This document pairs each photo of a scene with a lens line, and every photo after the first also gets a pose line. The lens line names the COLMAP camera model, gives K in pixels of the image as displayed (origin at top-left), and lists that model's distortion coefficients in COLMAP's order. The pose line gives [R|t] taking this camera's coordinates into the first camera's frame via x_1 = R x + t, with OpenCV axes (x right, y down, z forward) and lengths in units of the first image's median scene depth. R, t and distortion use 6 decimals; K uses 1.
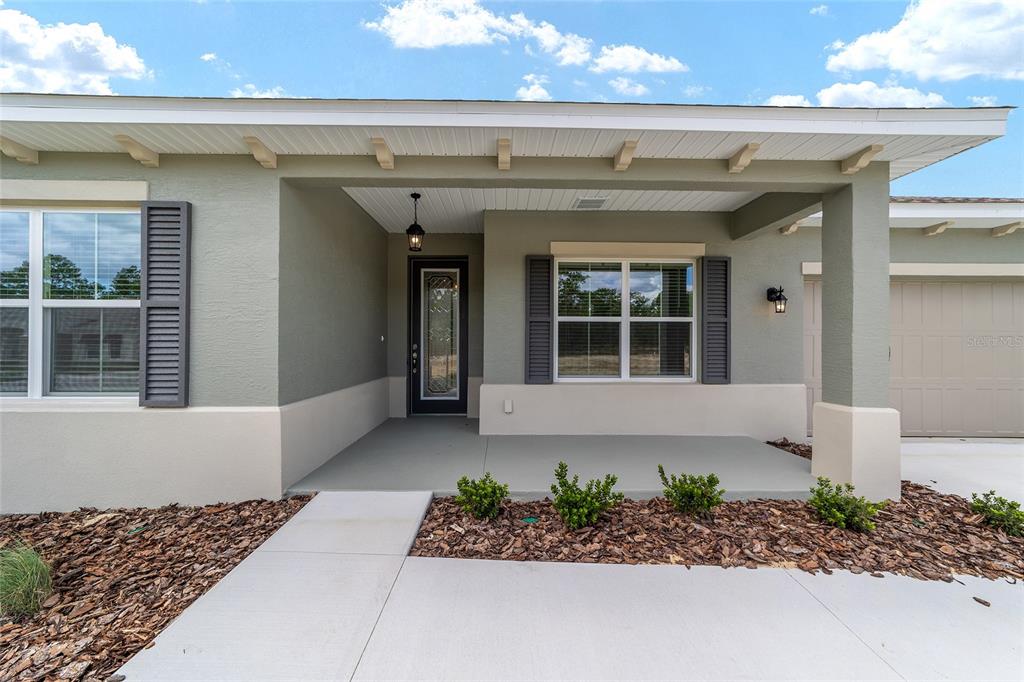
lens RADIAL K [[393.7, 0, 508.1], [0, 393.7, 337.3], [0, 0, 1]] dist [-0.001633, 0.000925]
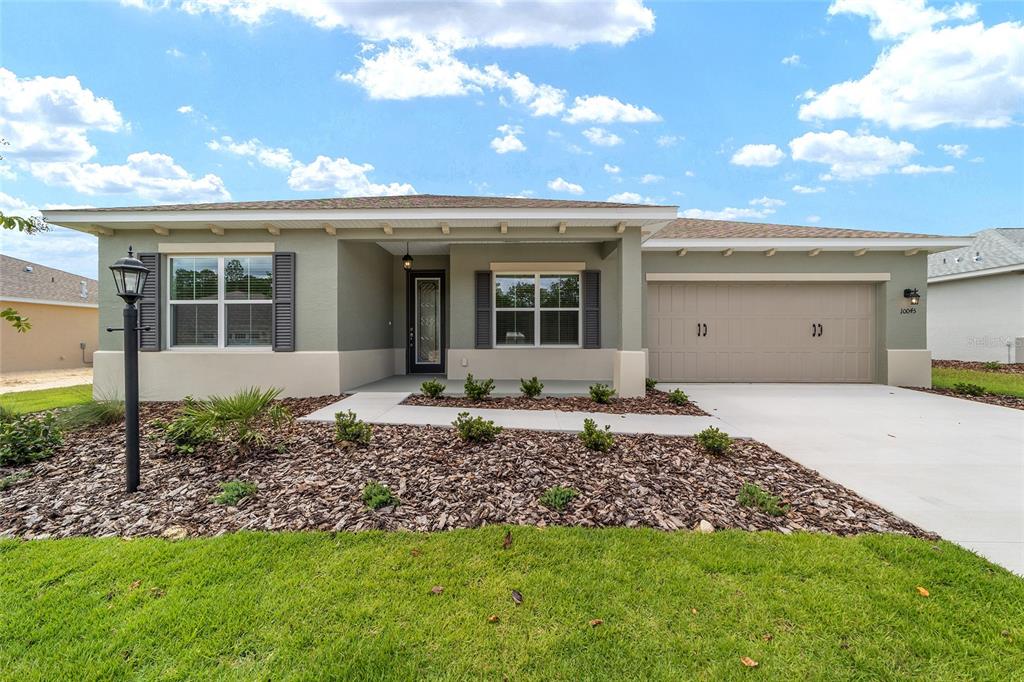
lens RADIAL K [[393.7, 0, 508.0], [0, 393.7, 345.5], [0, 0, 1]] dist [-0.001633, 0.000925]
pose [[0.999570, -0.004567, -0.028958, 0.226574], [0.005301, 0.999665, 0.025337, 0.062236], [0.028833, -0.025480, 0.999259, -0.644507]]
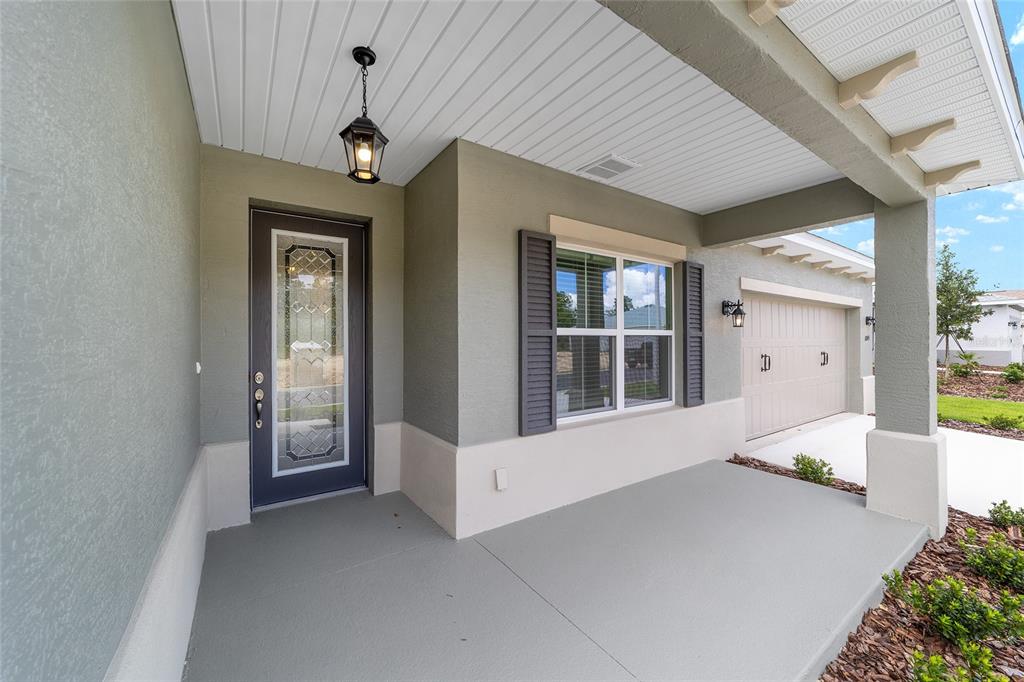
lens RADIAL K [[393.7, 0, 510.7], [0, 393.7, 339.4], [0, 0, 1]] dist [-0.001633, 0.000925]
pose [[0.839074, -0.004017, 0.544003, -0.302750], [0.000742, 0.999980, 0.006240, -0.037774], [-0.544017, -0.004832, 0.839060, 0.479145]]
